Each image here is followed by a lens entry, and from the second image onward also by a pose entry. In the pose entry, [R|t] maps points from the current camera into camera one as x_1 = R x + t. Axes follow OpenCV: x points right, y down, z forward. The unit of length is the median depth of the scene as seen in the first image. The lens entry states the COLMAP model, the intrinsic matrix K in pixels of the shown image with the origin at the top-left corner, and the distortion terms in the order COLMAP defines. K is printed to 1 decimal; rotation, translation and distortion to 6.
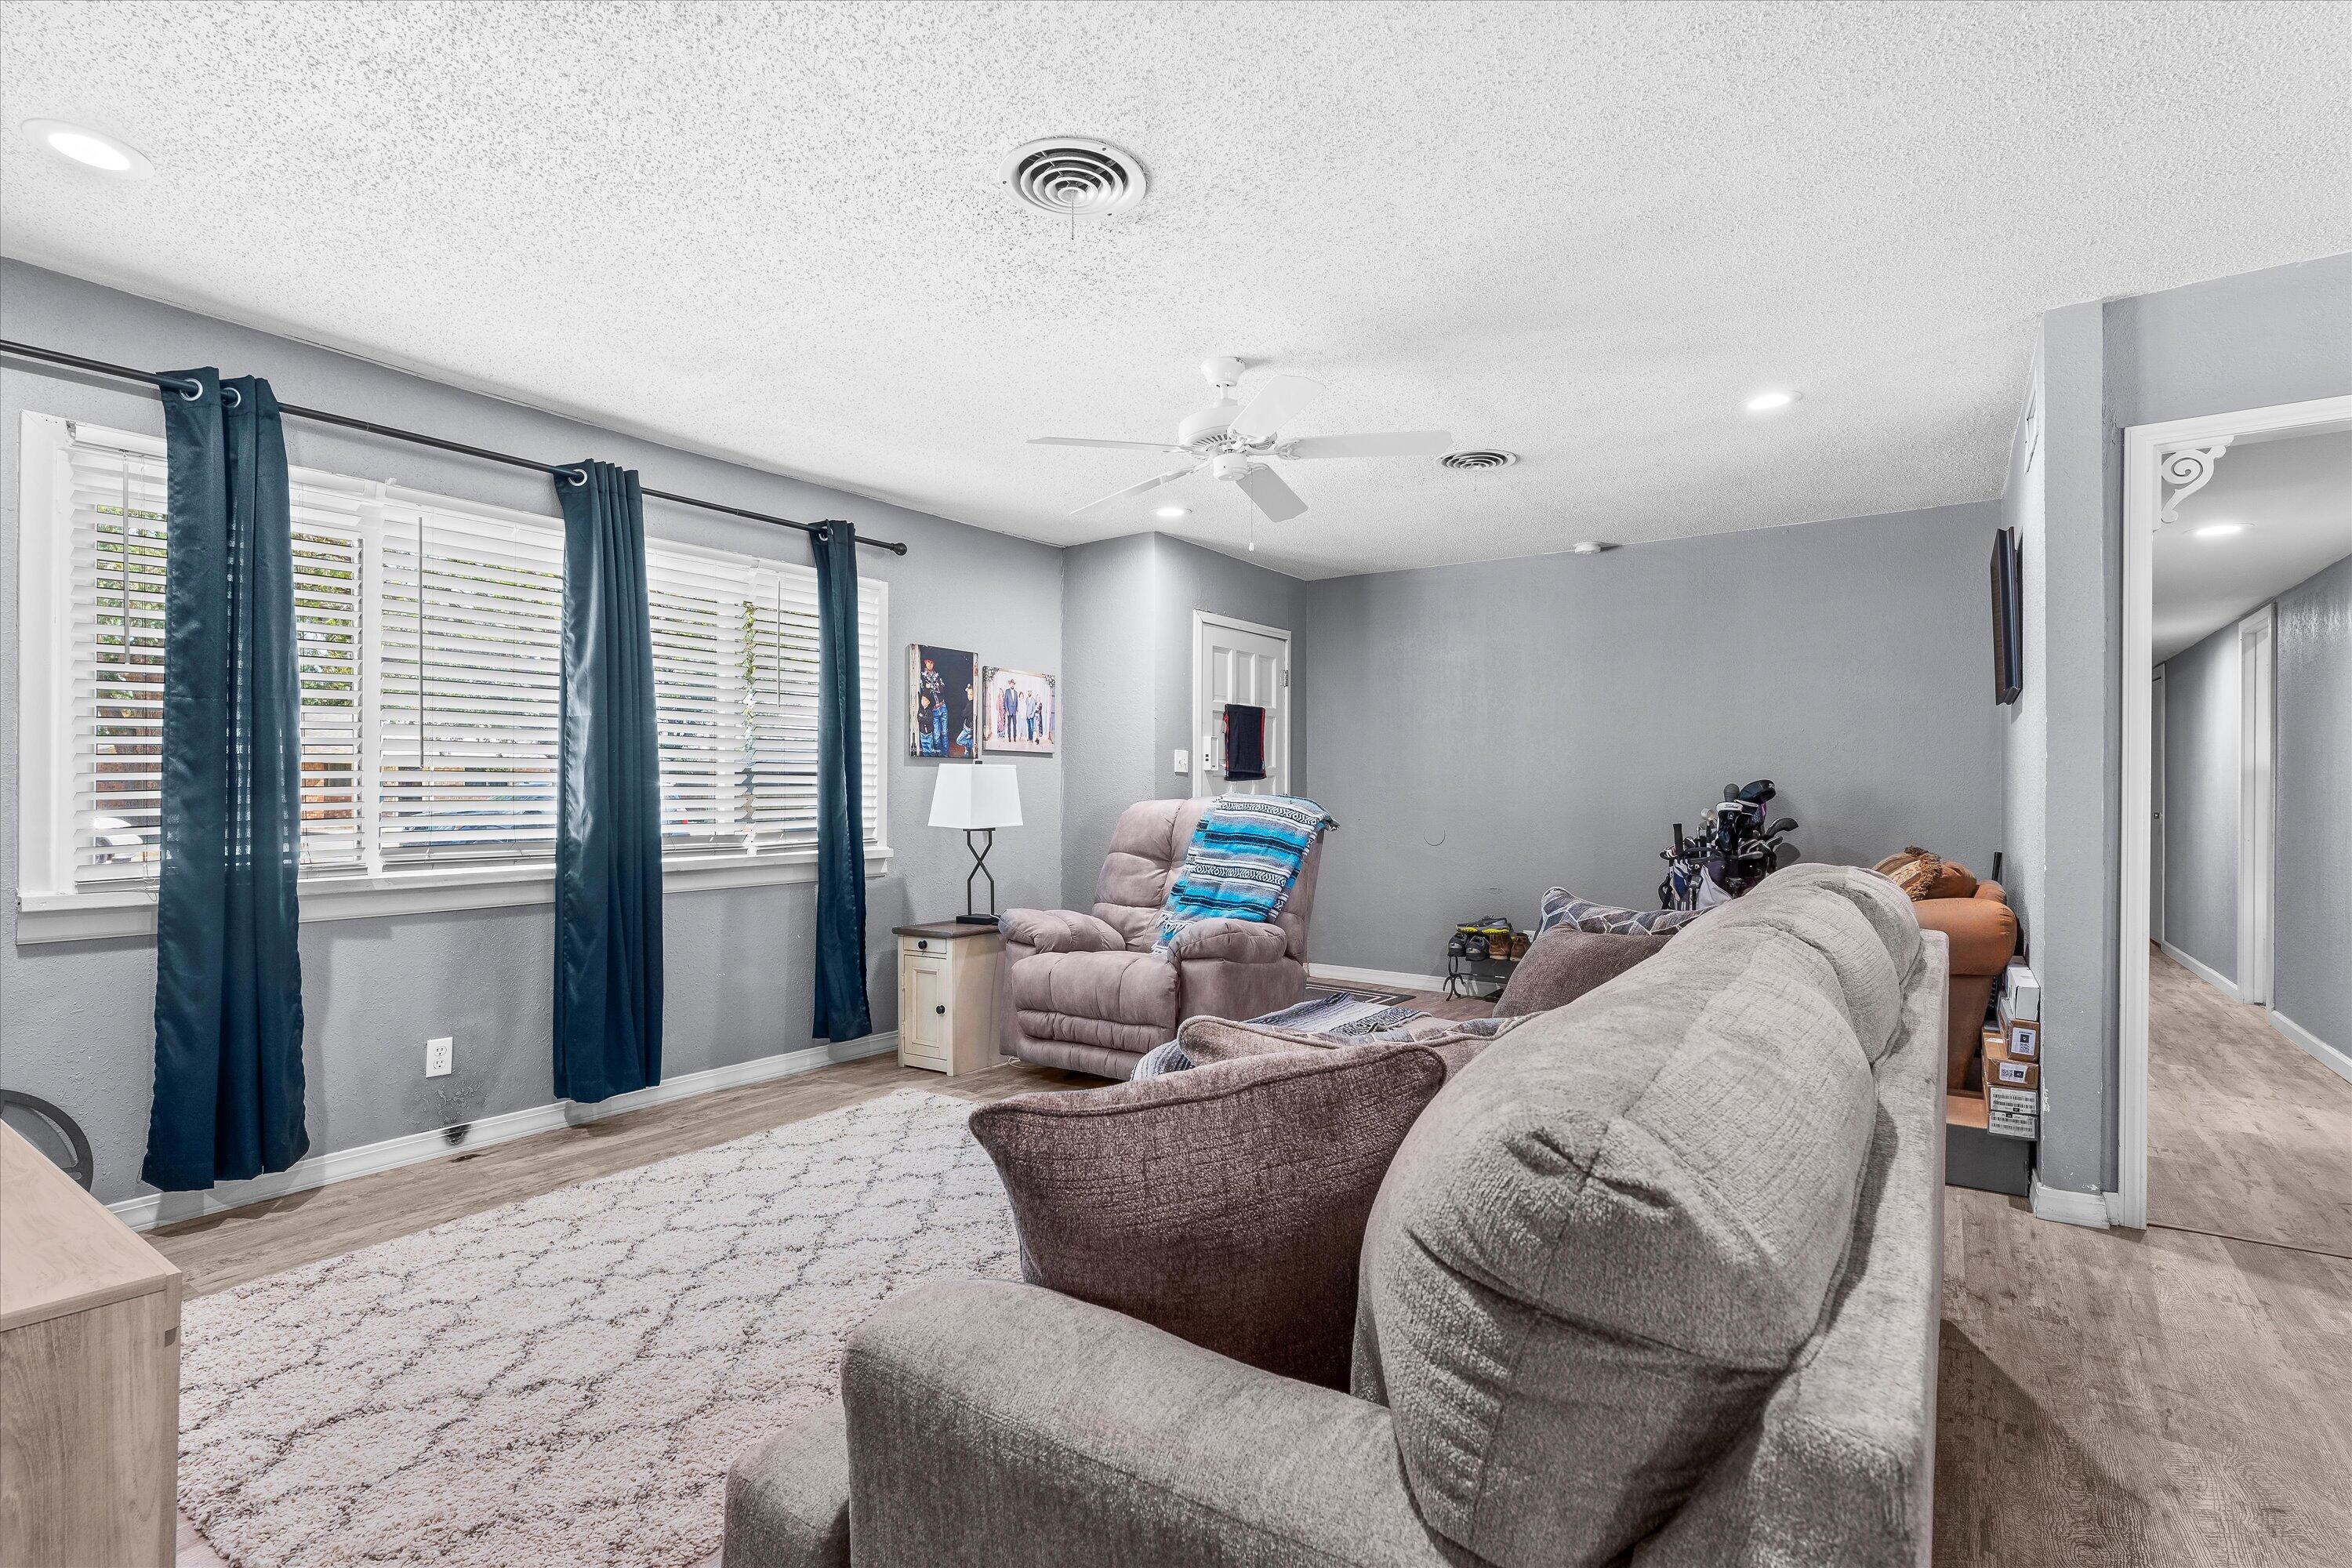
lens RADIAL K [[1092.4, 0, 1167.9], [0, 1092.4, 789.9], [0, 0, 1]] dist [0.002071, 0.000684]
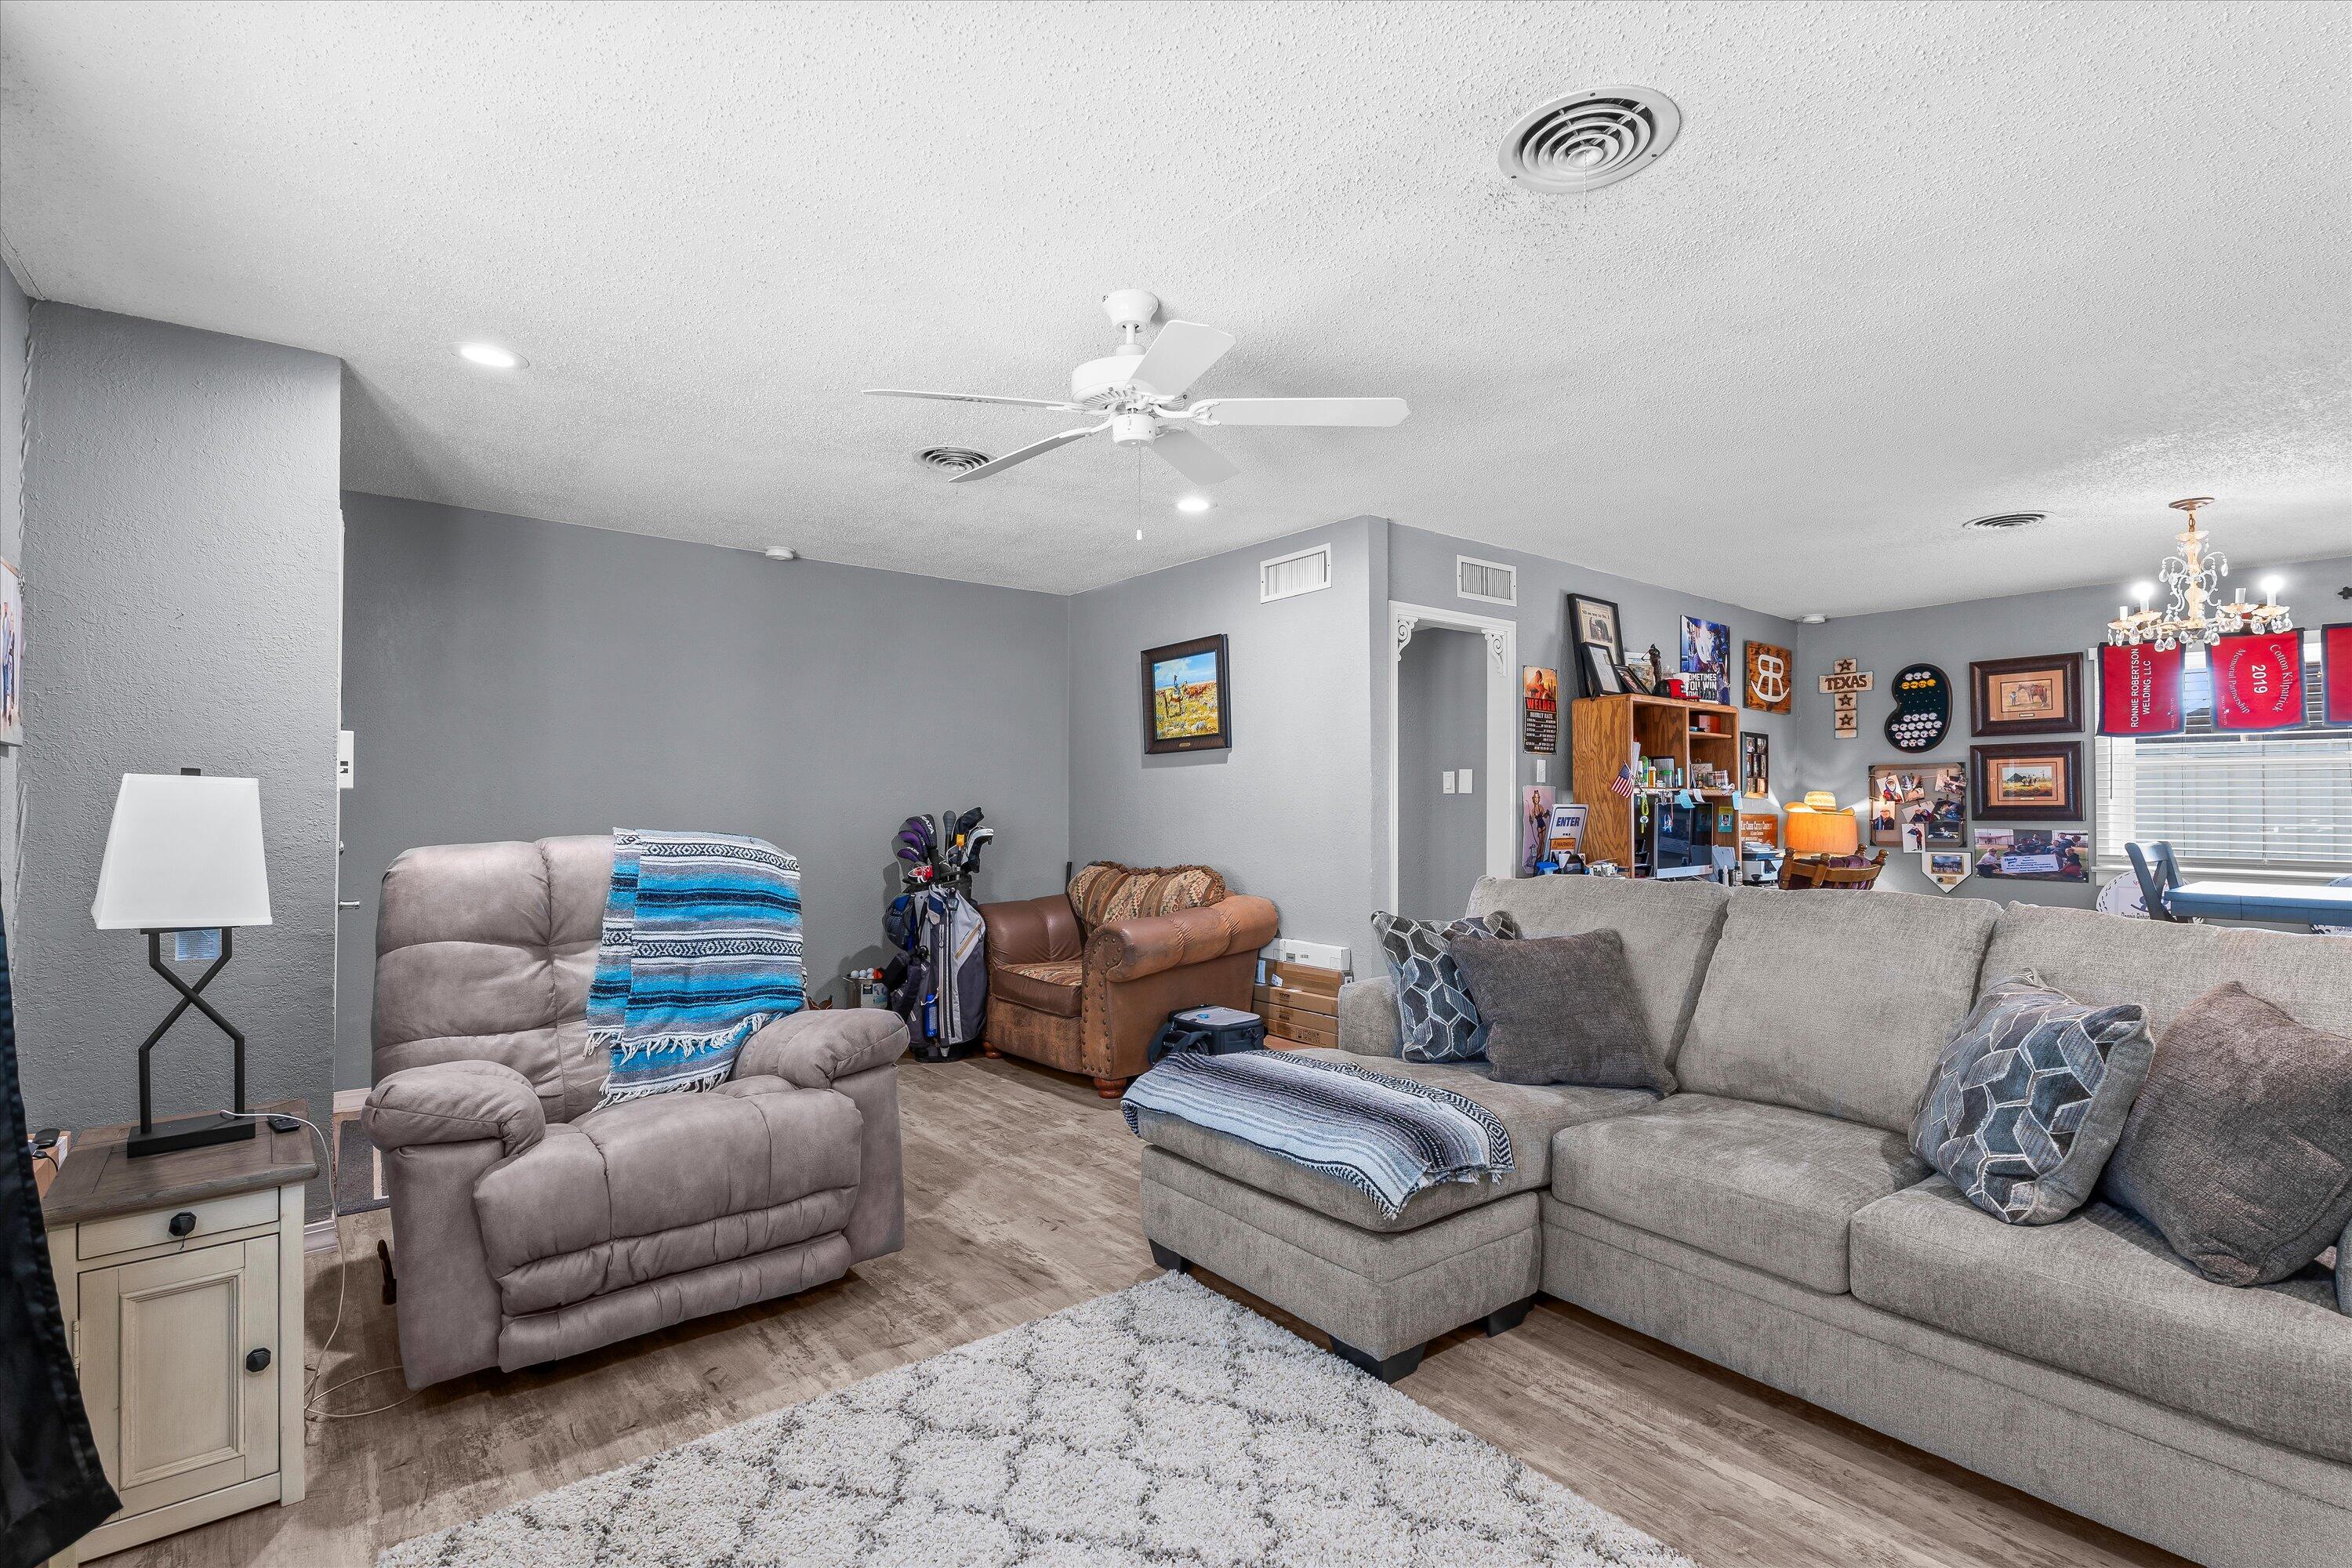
lens RADIAL K [[1092.4, 0, 1167.9], [0, 1092.4, 789.9], [0, 0, 1]] dist [0.002071, 0.000684]
pose [[0.290334, 0.013035, 0.956837, -0.502626], [-0.001004, 0.999911, -0.013317, -0.013064], [-0.956925, 0.002906, 0.290321, 0.530900]]
